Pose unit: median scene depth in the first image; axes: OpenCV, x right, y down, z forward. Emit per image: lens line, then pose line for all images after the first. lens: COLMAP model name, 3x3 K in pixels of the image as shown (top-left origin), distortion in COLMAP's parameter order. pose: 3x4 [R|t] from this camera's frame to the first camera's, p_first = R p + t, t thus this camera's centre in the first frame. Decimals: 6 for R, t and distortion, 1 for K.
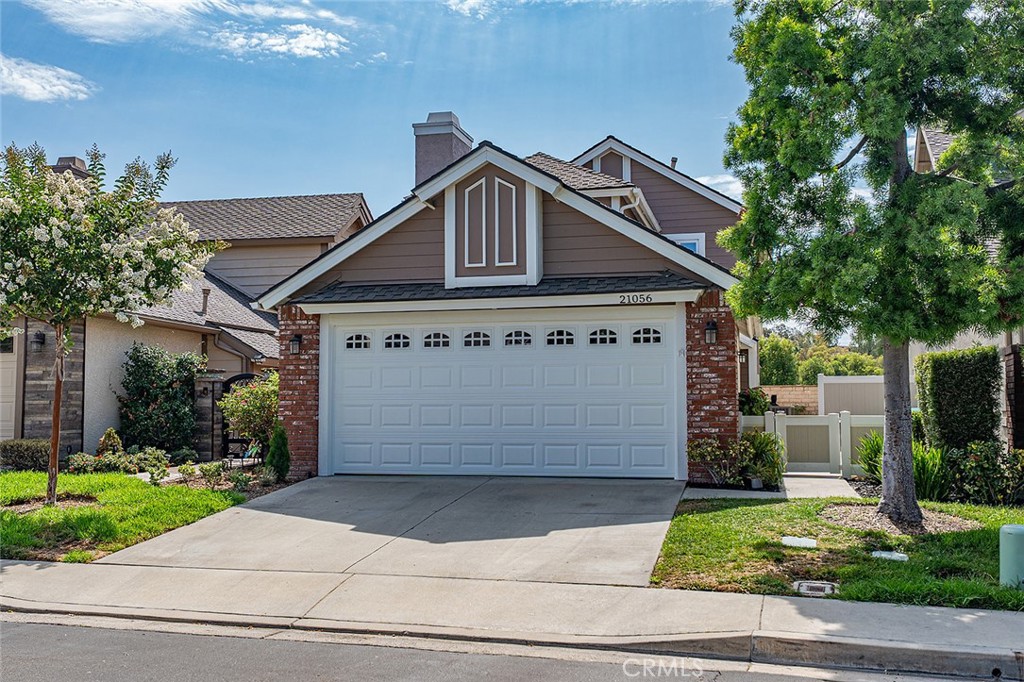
lens RADIAL K [[1039.2, 0, 510.5], [0, 1039.2, 342.7], [0, 0, 1]] dist [-0.008326, 0.000000]
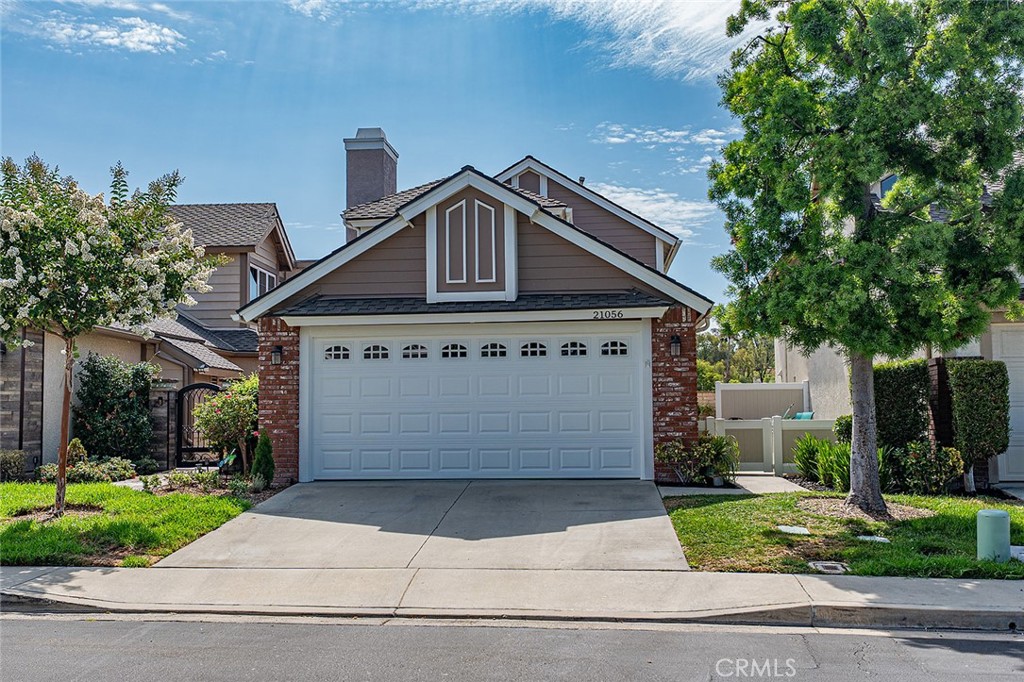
lens RADIAL K [[1039.2, 0, 513.7], [0, 1039.2, 341.0], [0, 0, 1]] dist [-0.008326, 0.000000]
pose [[0.987714, 0.003842, 0.156222, -0.150696], [-0.002651, 0.999966, -0.007835, -0.005650], [-0.156247, 0.007324, 0.987691, -0.064893]]
